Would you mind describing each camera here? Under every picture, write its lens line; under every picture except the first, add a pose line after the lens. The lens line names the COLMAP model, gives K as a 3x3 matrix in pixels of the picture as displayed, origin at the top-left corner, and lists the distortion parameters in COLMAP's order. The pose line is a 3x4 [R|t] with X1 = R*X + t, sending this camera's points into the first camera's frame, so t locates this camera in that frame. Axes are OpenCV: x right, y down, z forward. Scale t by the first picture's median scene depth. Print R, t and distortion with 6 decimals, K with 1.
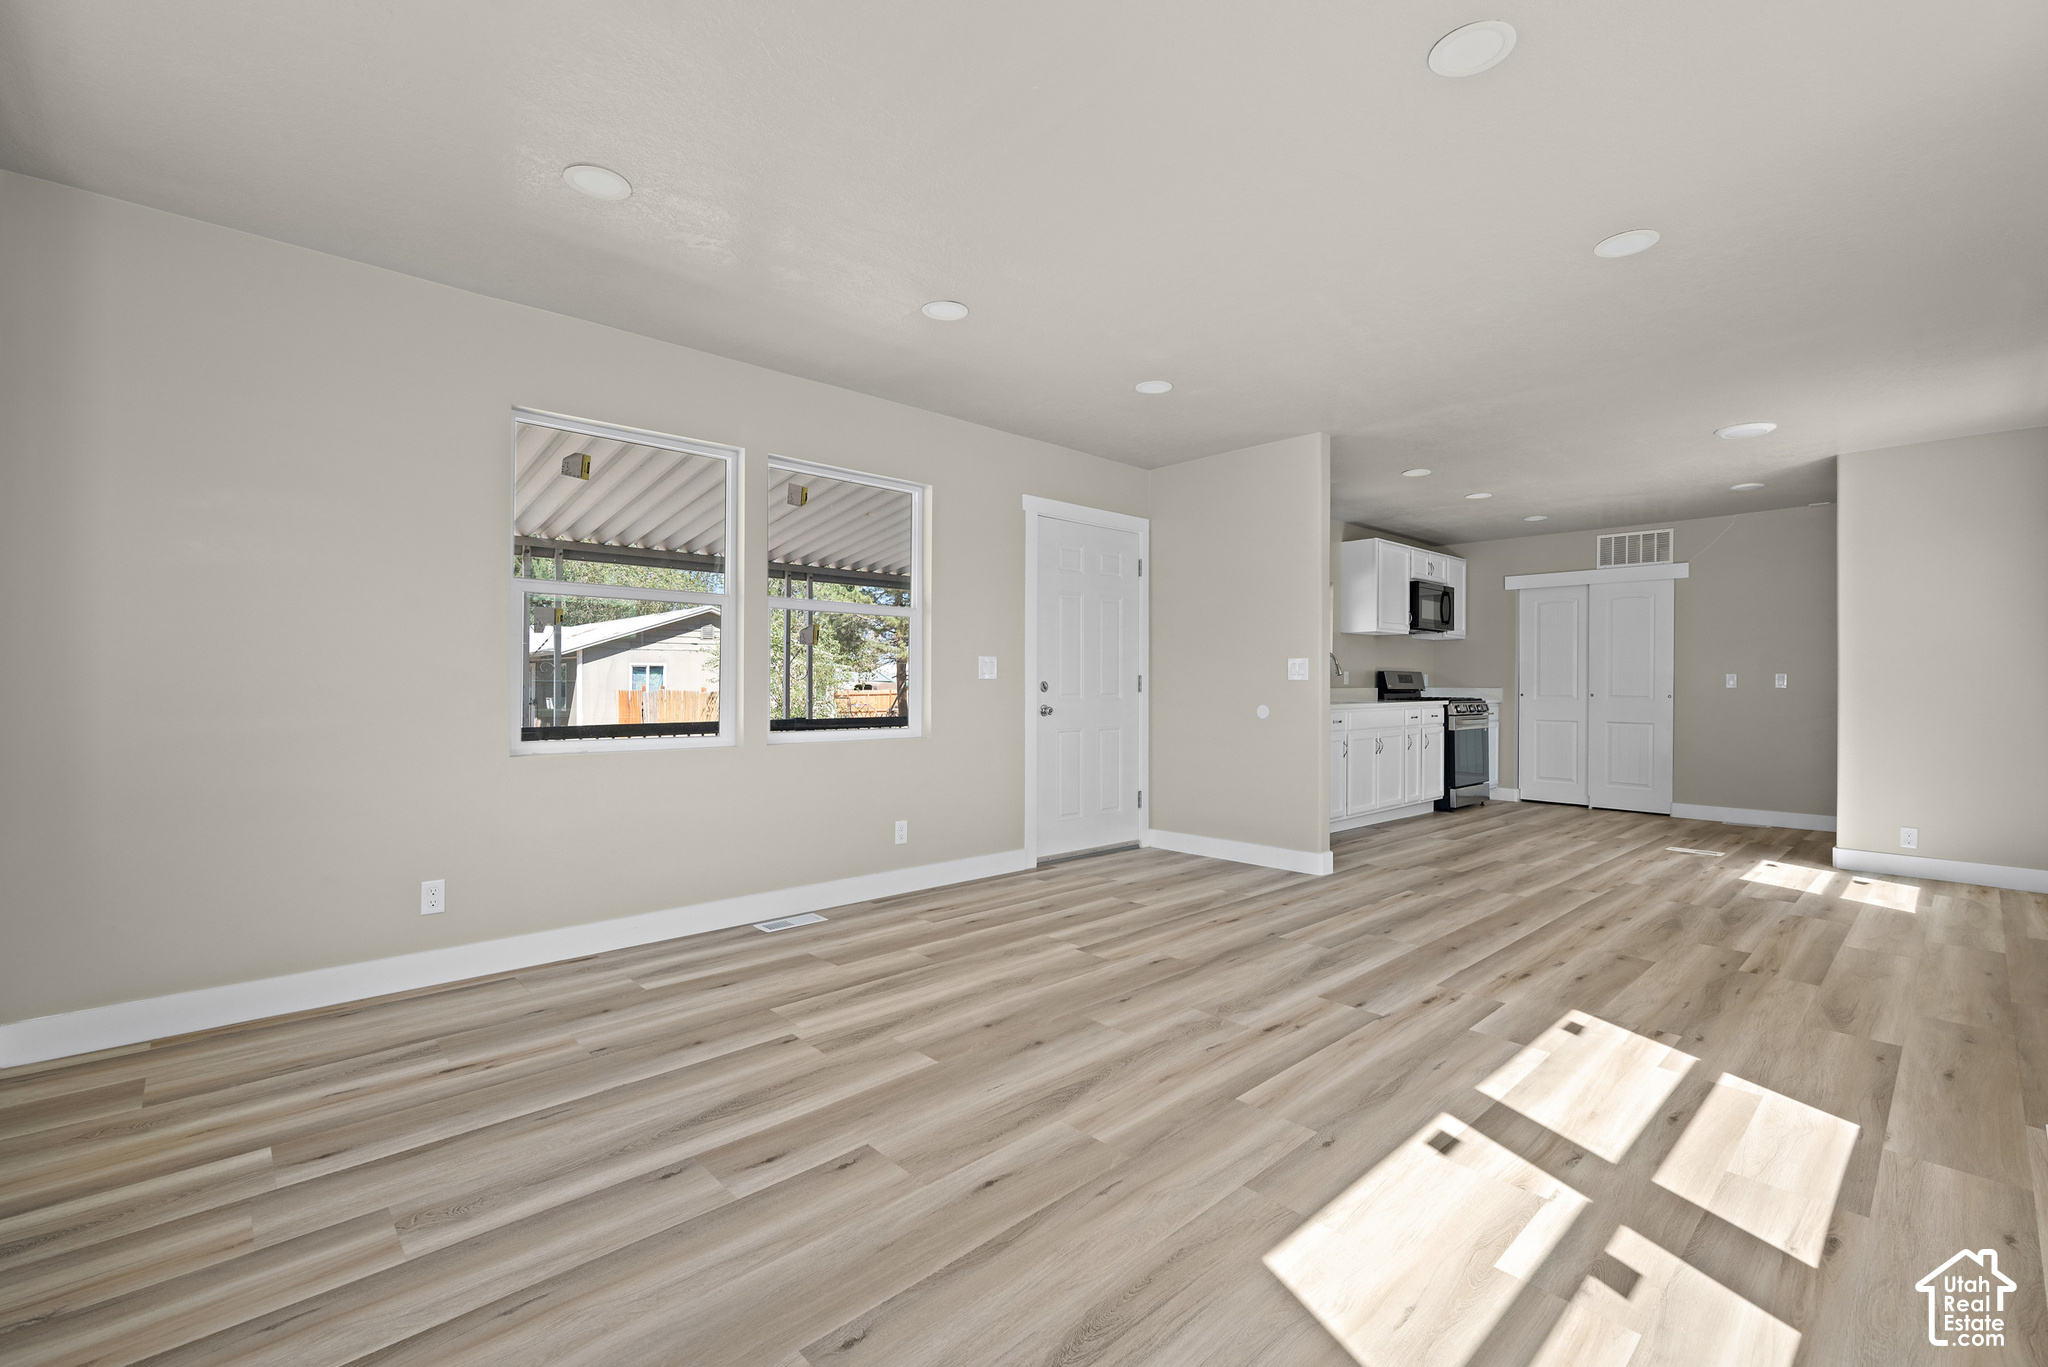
lens RADIAL K [[881.4, 0, 1031.7], [0, 881.4, 683.9], [0, 0, 1]] dist [0.000914, -0.000196]
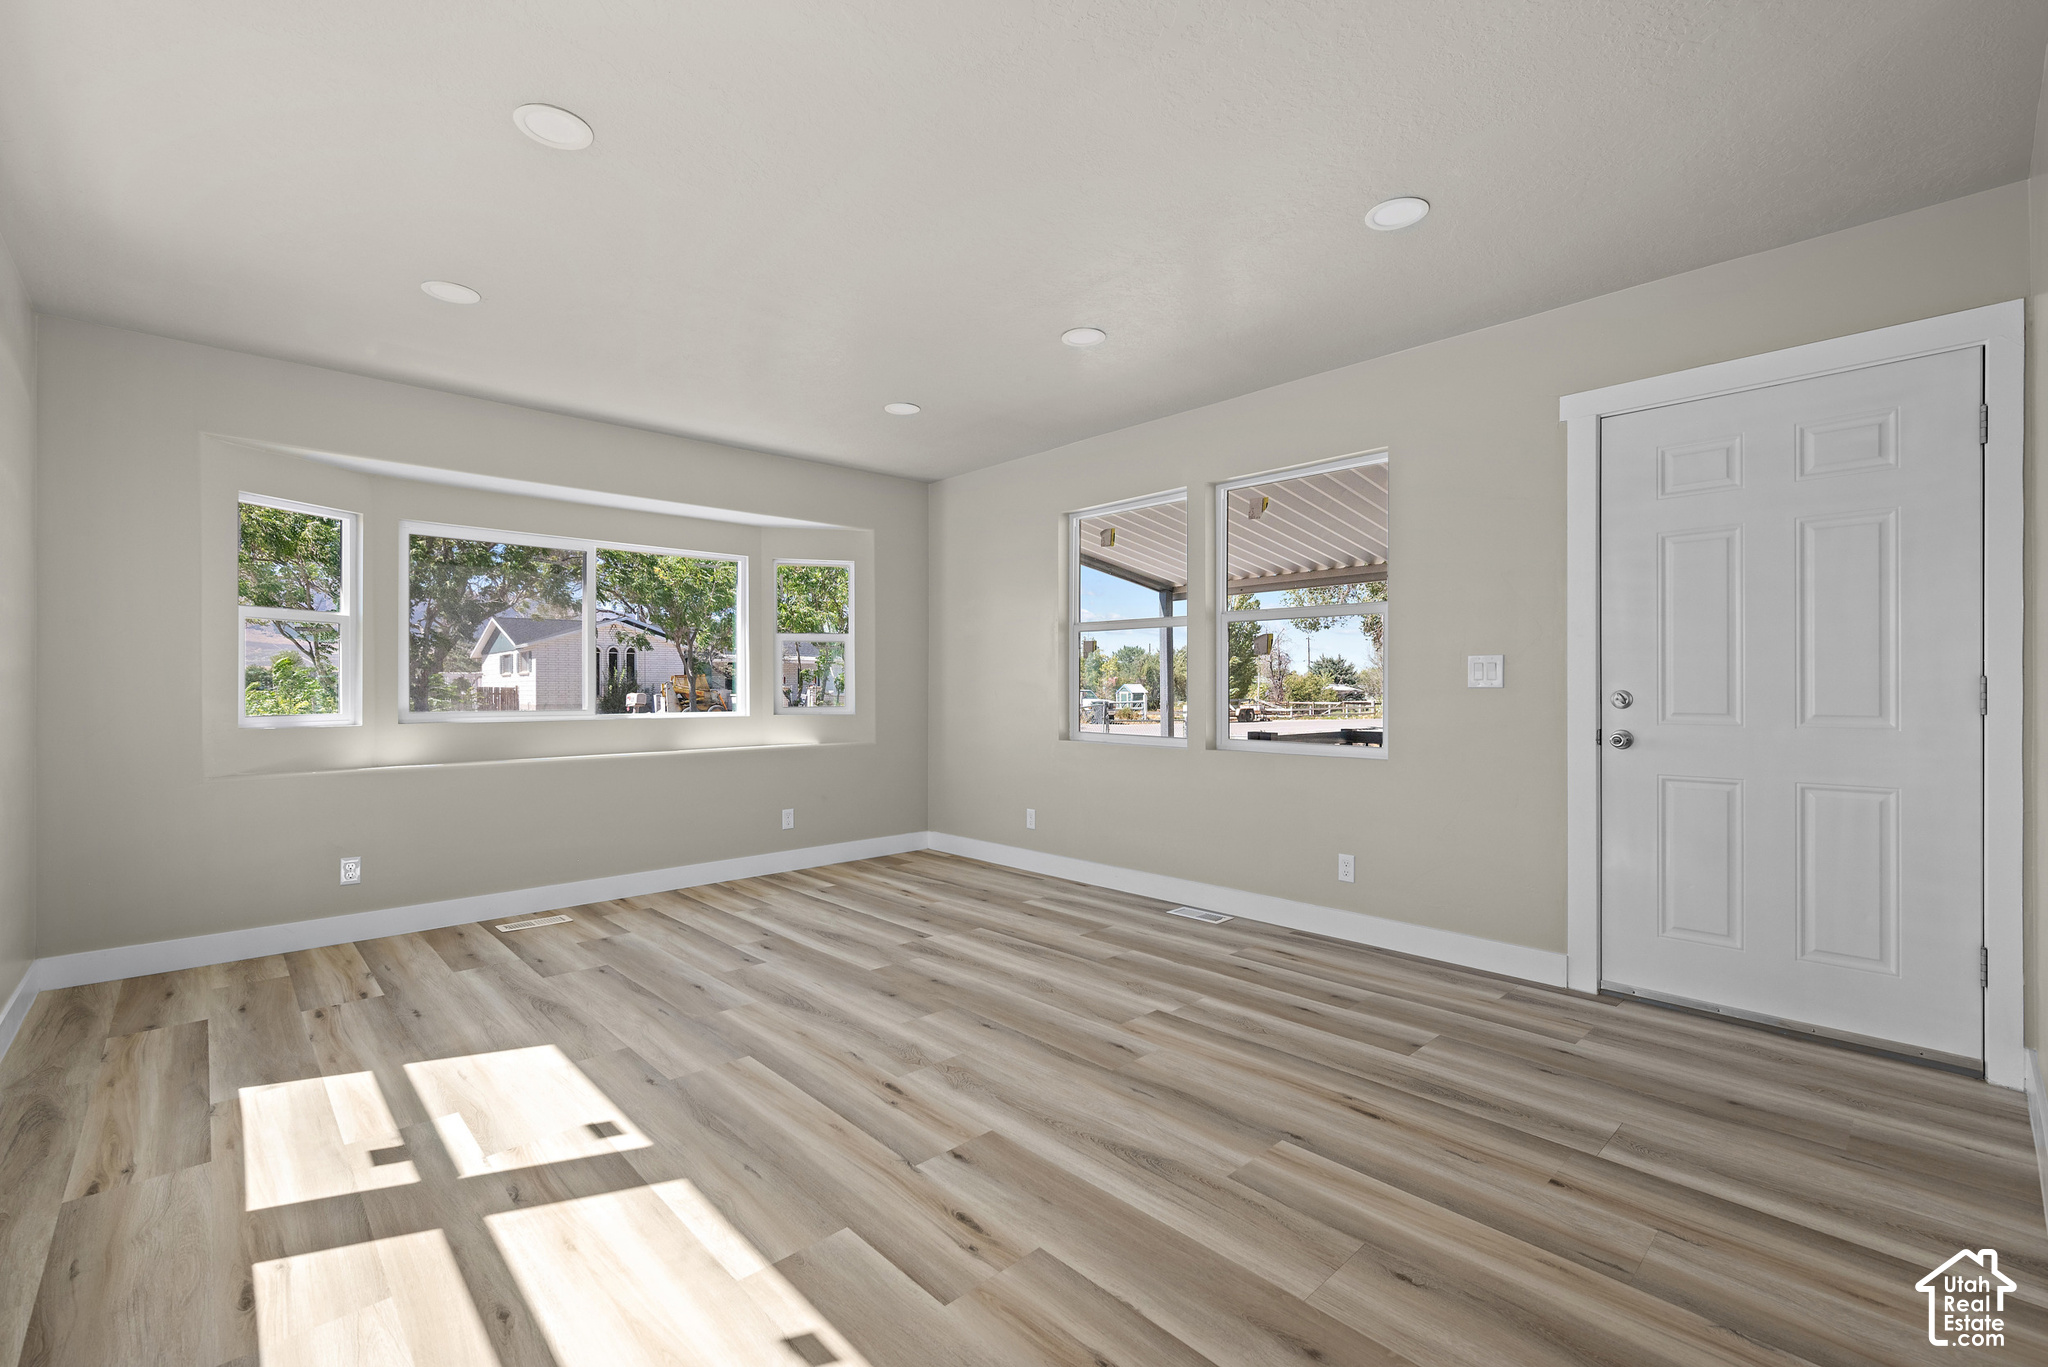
lens RADIAL K [[872.4, 0, 1032.1], [0, 872.4, 687.3], [0, 0, 1]] dist [-0.000668, -0.000022]
pose [[0.008312, -0.006338, -0.999945, 0.670738], [-0.001234, 0.999979, -0.006348, -0.000696], [0.999965, 0.001287, 0.008304, 0.664529]]
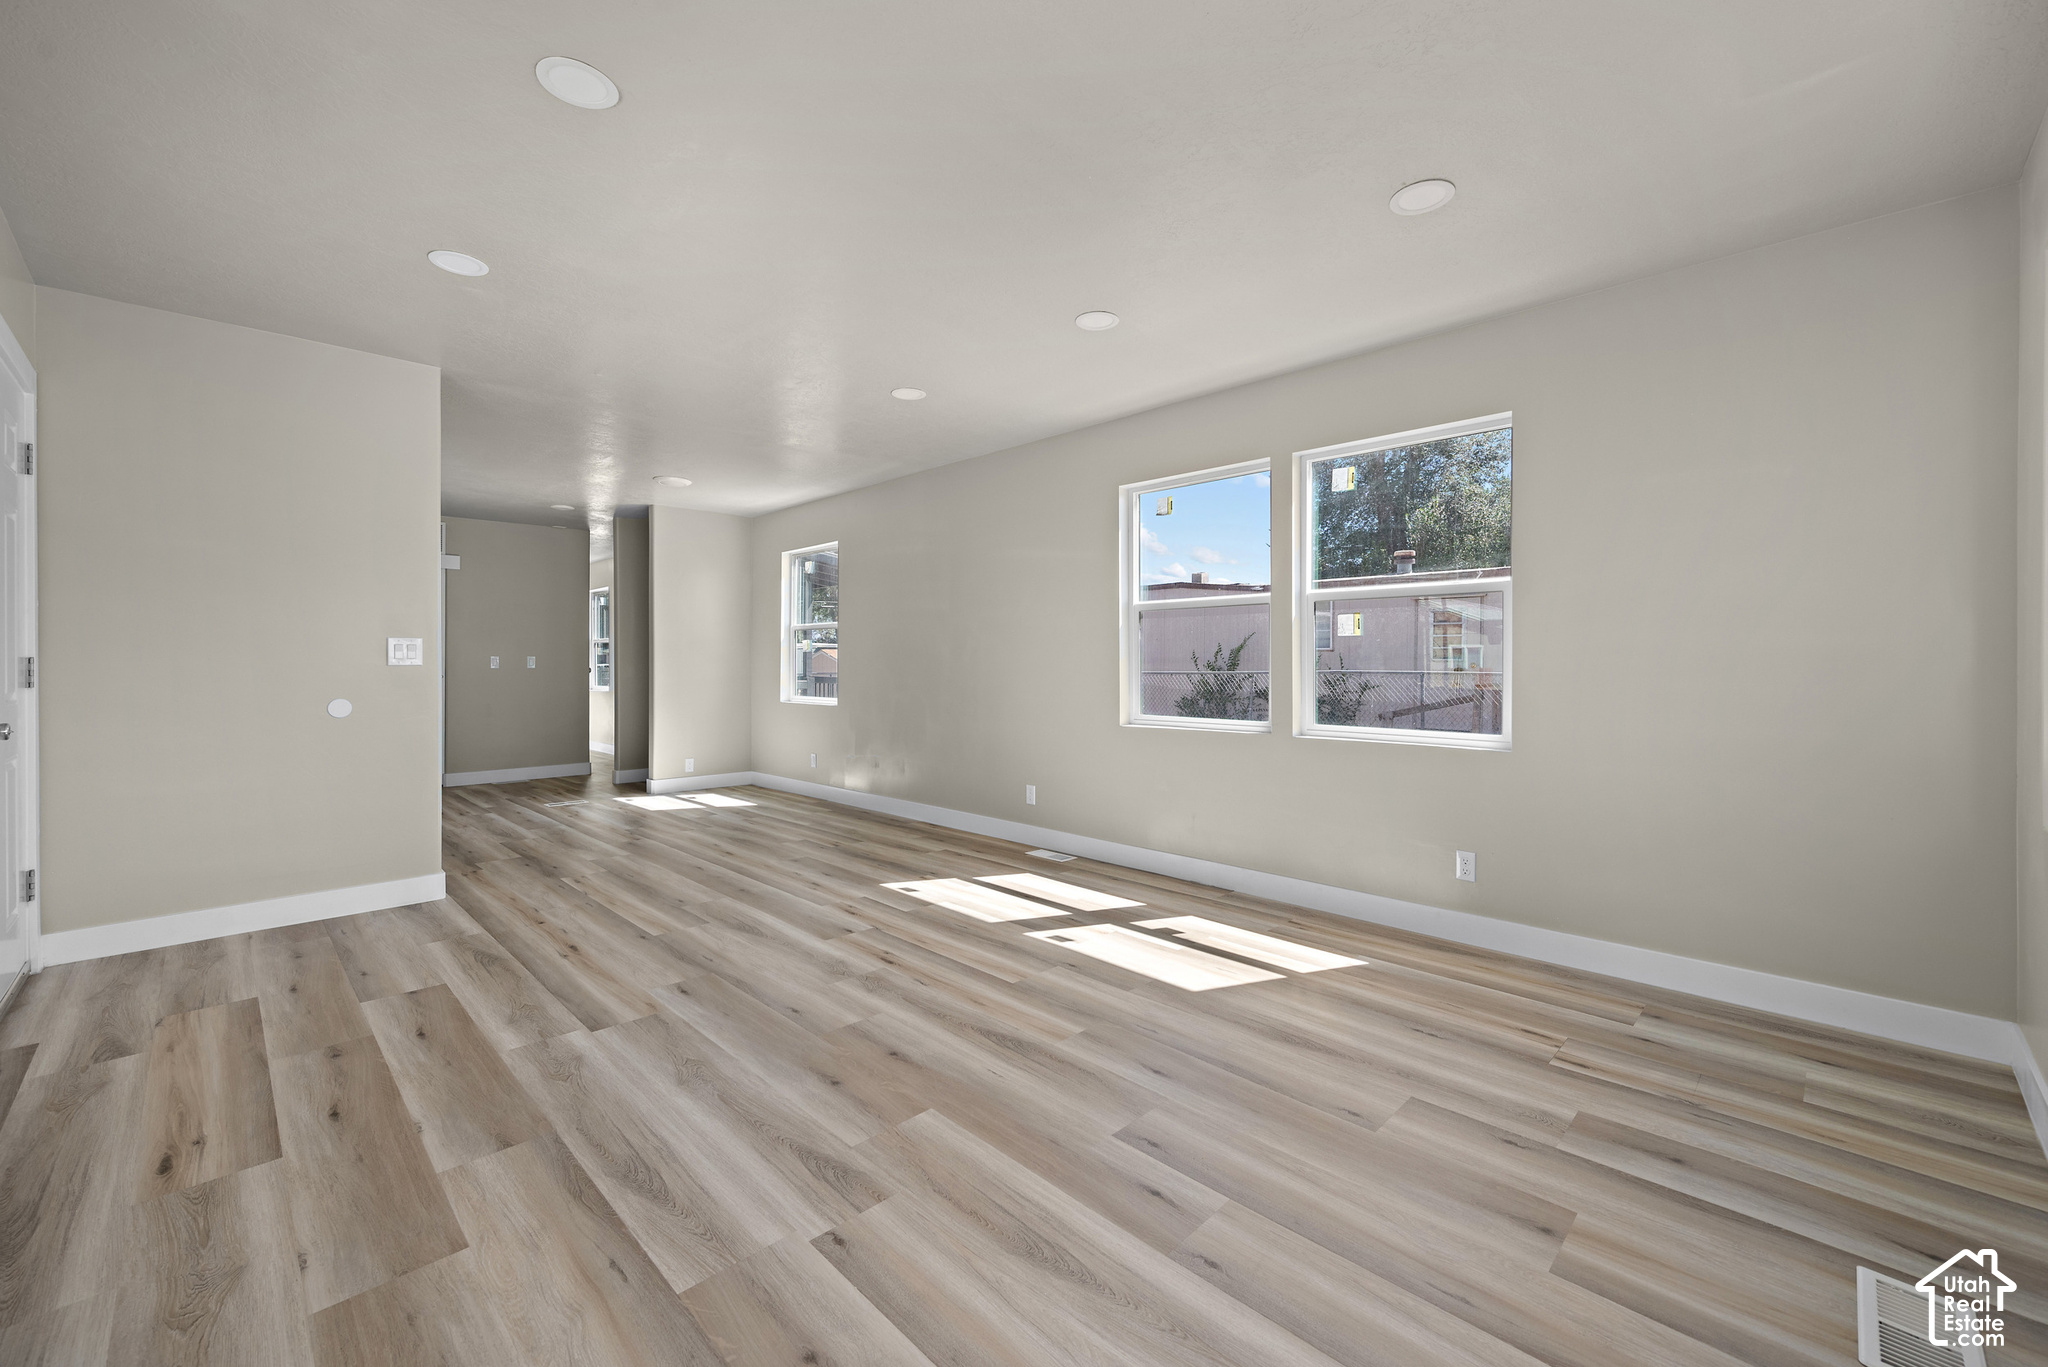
lens RADIAL K [[824.7, 0, 1020.0], [0, 824.7, 667.2], [0, 0, 1]] dist [-0.001698, -0.000212]
pose [[-0.028676, -0.009025, 0.999548, -0.496225], [0.000419, 0.999959, 0.009041, -0.009764], [-0.999589, 0.000678, -0.028671, 0.501233]]
